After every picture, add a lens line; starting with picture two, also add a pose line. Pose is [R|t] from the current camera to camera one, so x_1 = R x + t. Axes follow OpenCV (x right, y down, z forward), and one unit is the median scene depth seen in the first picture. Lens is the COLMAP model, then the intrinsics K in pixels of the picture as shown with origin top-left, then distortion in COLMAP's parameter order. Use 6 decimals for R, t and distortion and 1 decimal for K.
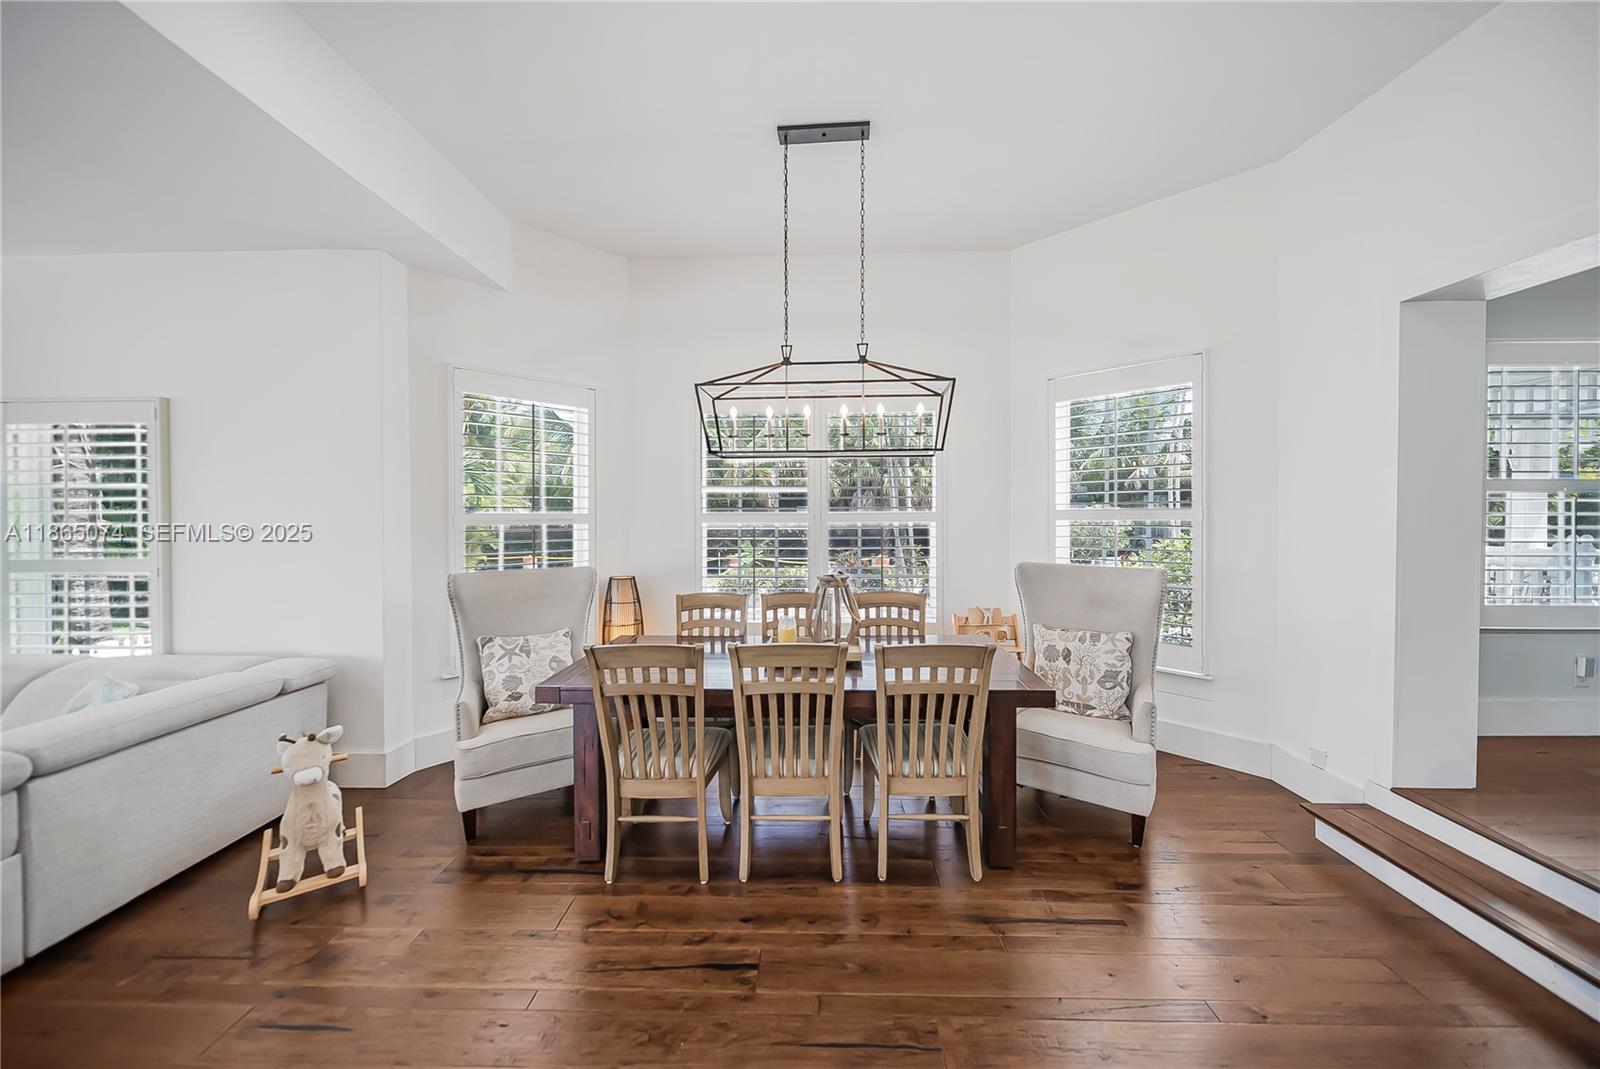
lens RADIAL K [[588.0, 0, 795.5], [0, 588.0, 521.6], [0, 0, 1]] dist [-0.011368, 0.000151]
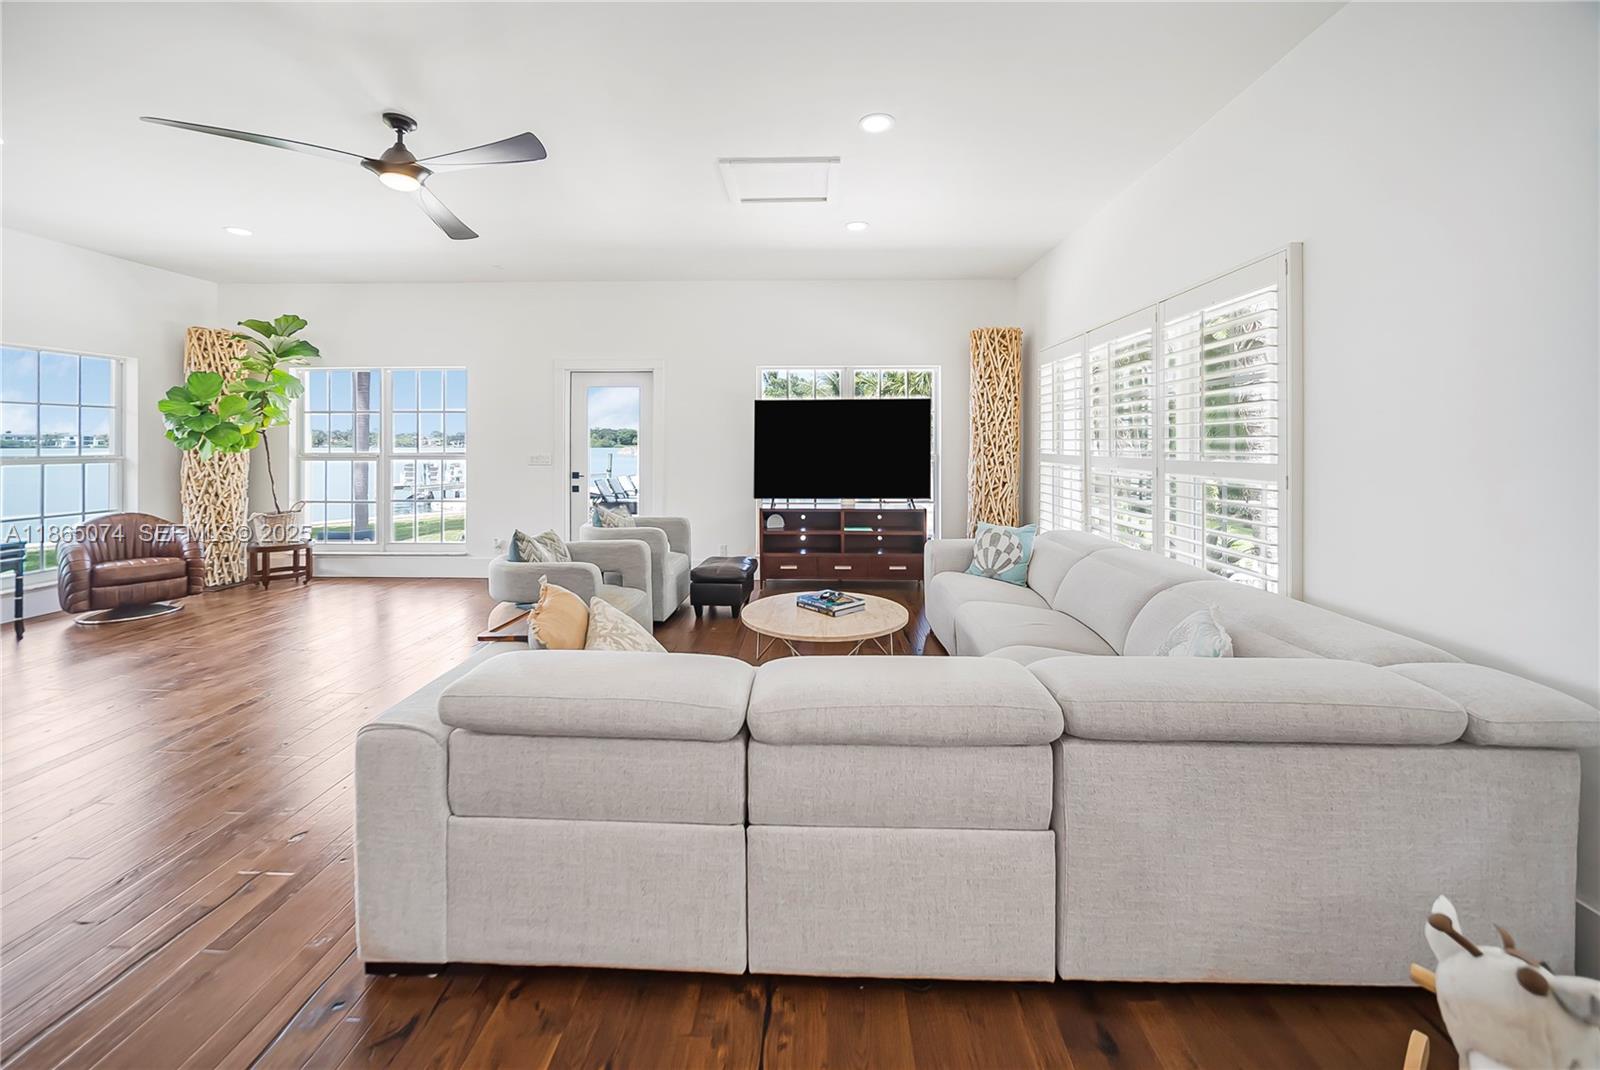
lens RADIAL K [[609.4, 0, 802.3], [0, 609.4, 437.5], [0, 0, 1]] dist [0.002179, 0.000216]
pose [[-0.006348, -0.009951, -0.999930, -0.386214], [-0.014368, 0.999848, -0.009859, 0.053541], [0.999877, 0.014305, -0.006490, 0.473476]]
